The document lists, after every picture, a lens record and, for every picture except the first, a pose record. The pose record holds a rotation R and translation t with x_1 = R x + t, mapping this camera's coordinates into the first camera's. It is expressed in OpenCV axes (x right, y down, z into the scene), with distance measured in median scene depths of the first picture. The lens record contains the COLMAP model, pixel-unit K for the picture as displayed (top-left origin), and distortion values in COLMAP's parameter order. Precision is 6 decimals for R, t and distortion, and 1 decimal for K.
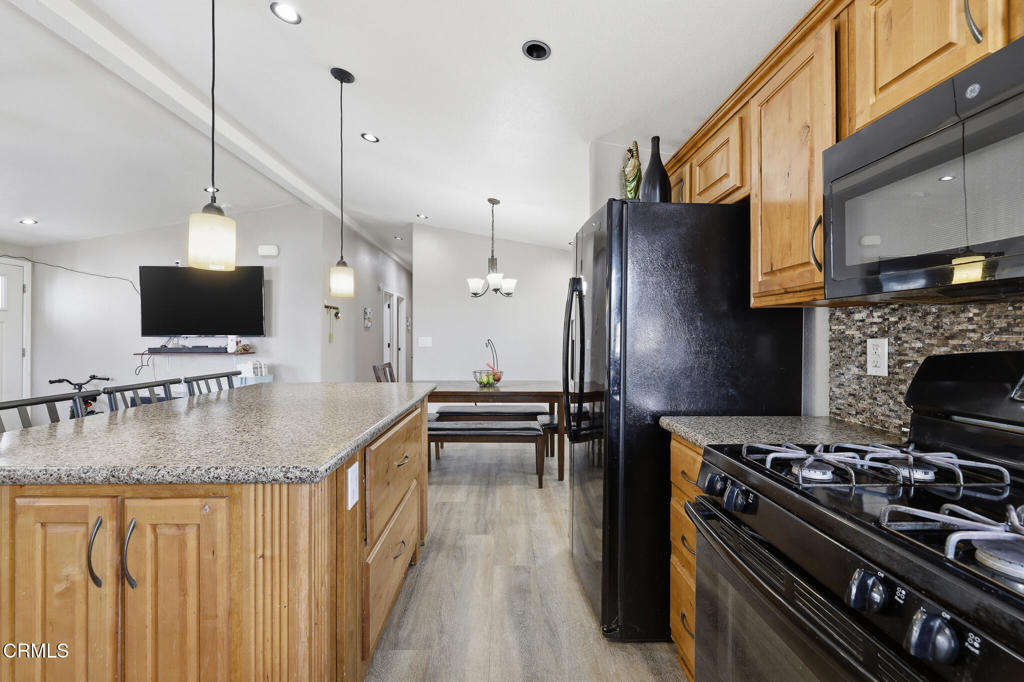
lens RADIAL K [[433.2, 0, 504.8], [0, 433.2, 333.9], [0, 0, 1]] dist [-0.001695, 0.000416]
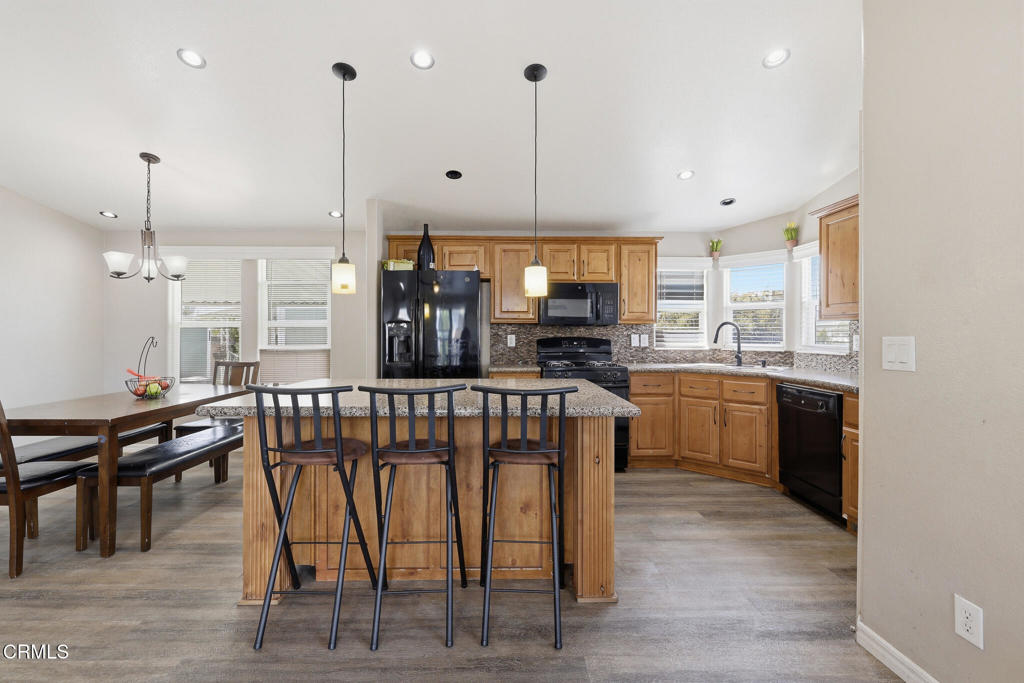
lens RADIAL K [[433.2, 0, 504.8], [0, 433.2, 334.4], [0, 0, 1]] dist [-0.001695, 0.000416]
pose [[-0.003633, 0.000889, 0.999993, -2.014745], [-0.005636, 0.999984, -0.000910, 0.009749], [-0.999978, -0.005639, -0.003628, 0.922625]]
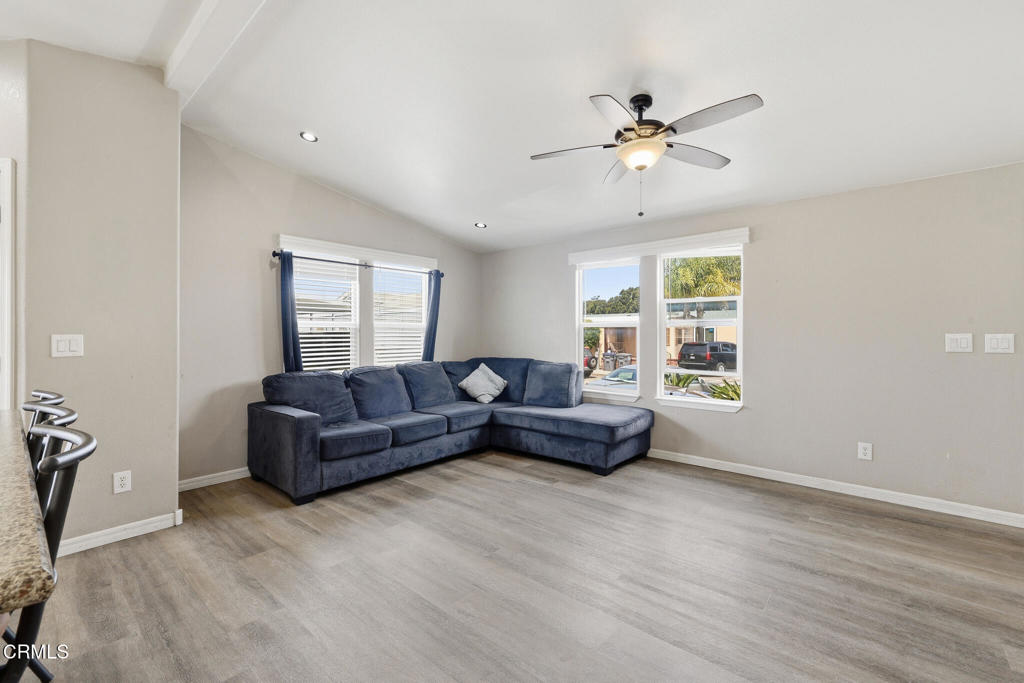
lens RADIAL K [[433.2, 0, 504.8], [0, 433.2, 334.4], [0, 0, 1]] dist [-0.001695, 0.000416]
pose [[-0.665242, 0.001752, -0.746626, -0.936616], [0.004104, 0.999991, -0.001310, 0.016717], [0.746617, -0.003936, -0.665243, 2.141924]]
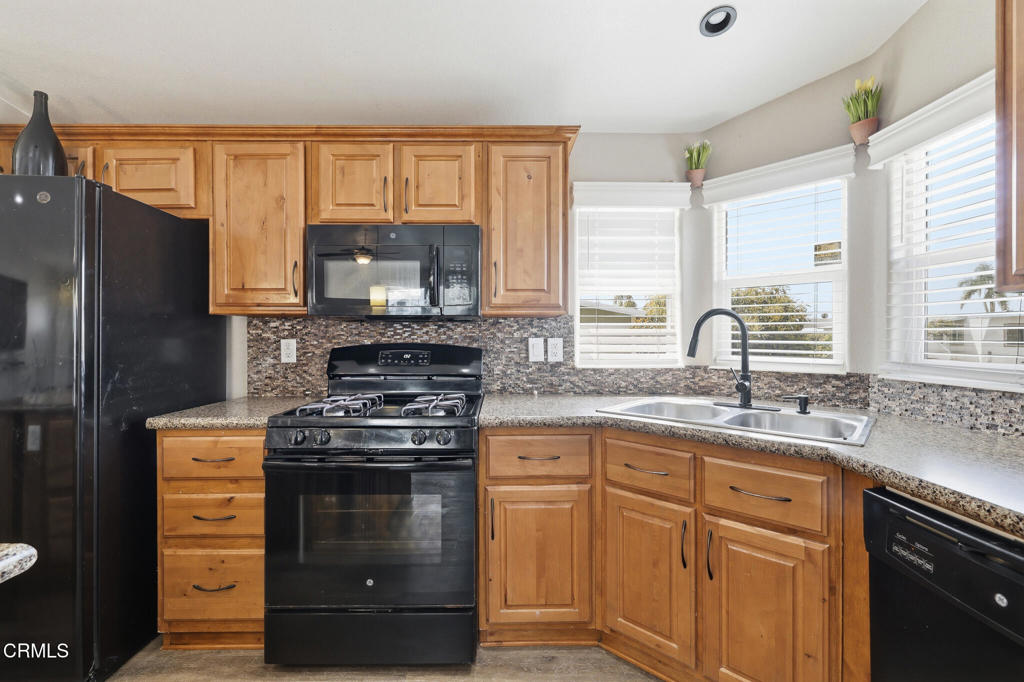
lens RADIAL K [[436.3, 0, 505.0], [0, 436.3, 339.4], [0, 0, 1]] dist [-0.001162, 0.000058]
pose [[0.000457, 0.000135, 1.000000, -0.644107], [-0.002318, 0.999997, -0.000134, 0.008164], [-0.999997, -0.002318, 0.000457, 0.178612]]
